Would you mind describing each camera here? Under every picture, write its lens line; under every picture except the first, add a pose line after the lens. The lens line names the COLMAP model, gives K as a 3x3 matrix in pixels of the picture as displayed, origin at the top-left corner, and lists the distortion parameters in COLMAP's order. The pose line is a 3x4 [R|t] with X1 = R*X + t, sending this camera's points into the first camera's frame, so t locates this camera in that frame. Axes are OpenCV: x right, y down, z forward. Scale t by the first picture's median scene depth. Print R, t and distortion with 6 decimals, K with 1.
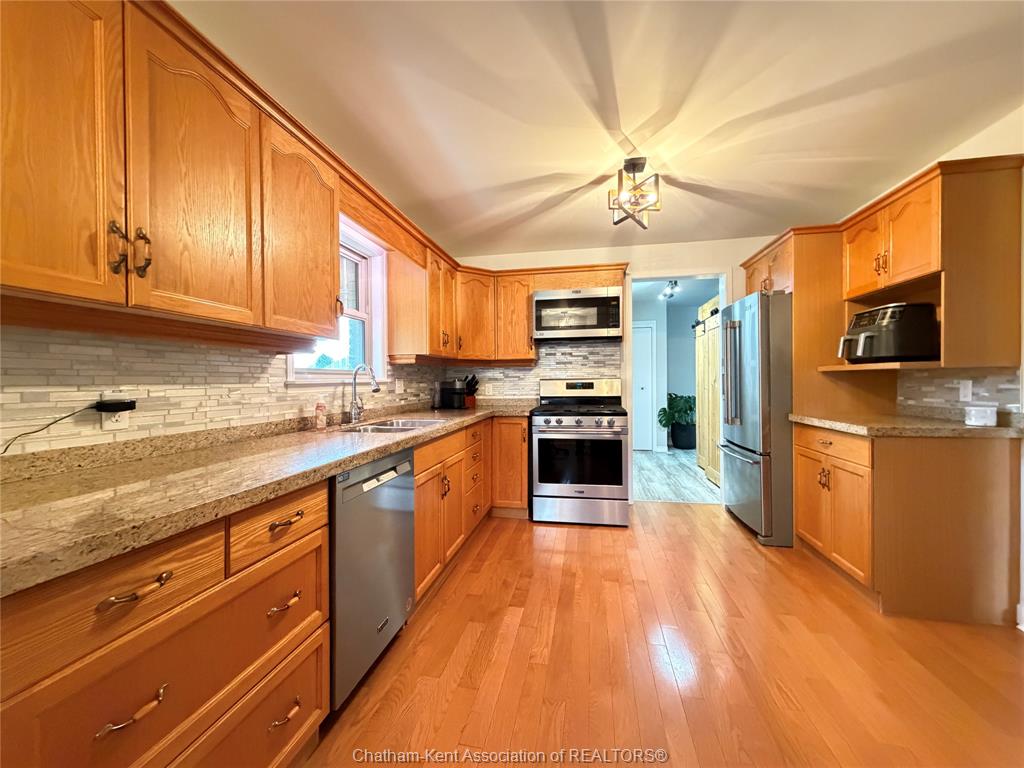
lens RADIAL K [[408.4, 0, 512.0], [0, 408.4, 384.0], [0, 0, 1]] dist [0.000036, 0.000256]
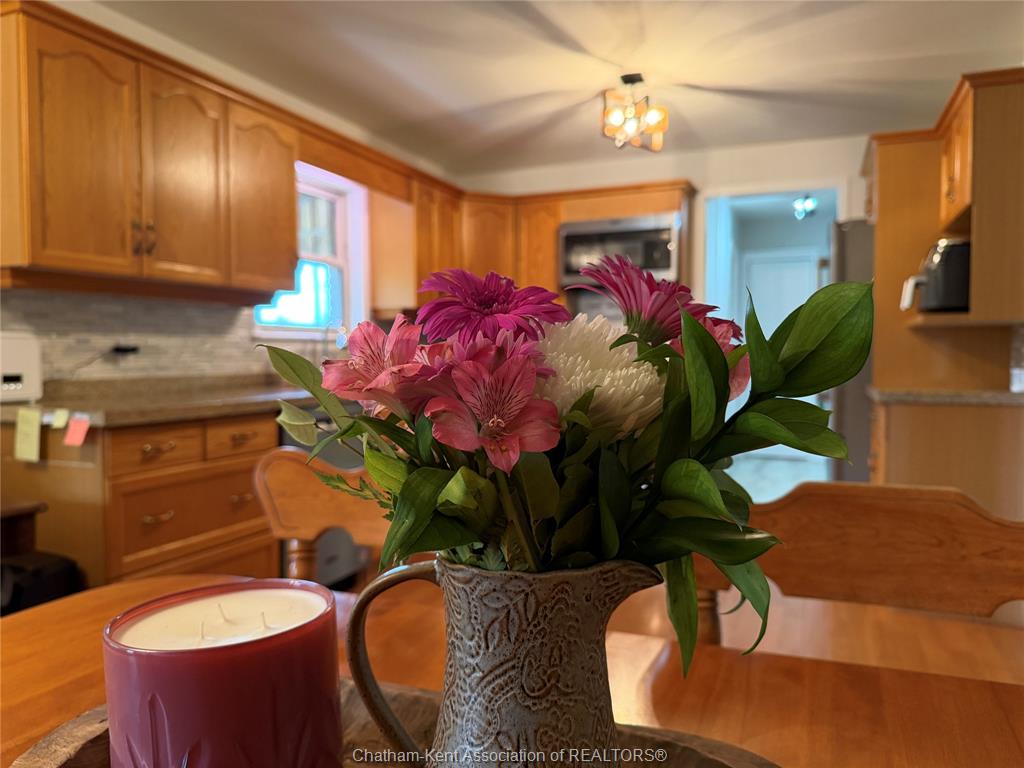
lens RADIAL K [[737.0, 0, 513.6], [0, 737.0, 402.3], [0, 0, 1]] dist [0.001668, -0.056409]
pose [[0.980203, 0.019074, -0.197075, 0.401394], [-0.008054, 0.998366, 0.056569, 0.044867], [0.197833, -0.053862, 0.978755, -0.601465]]
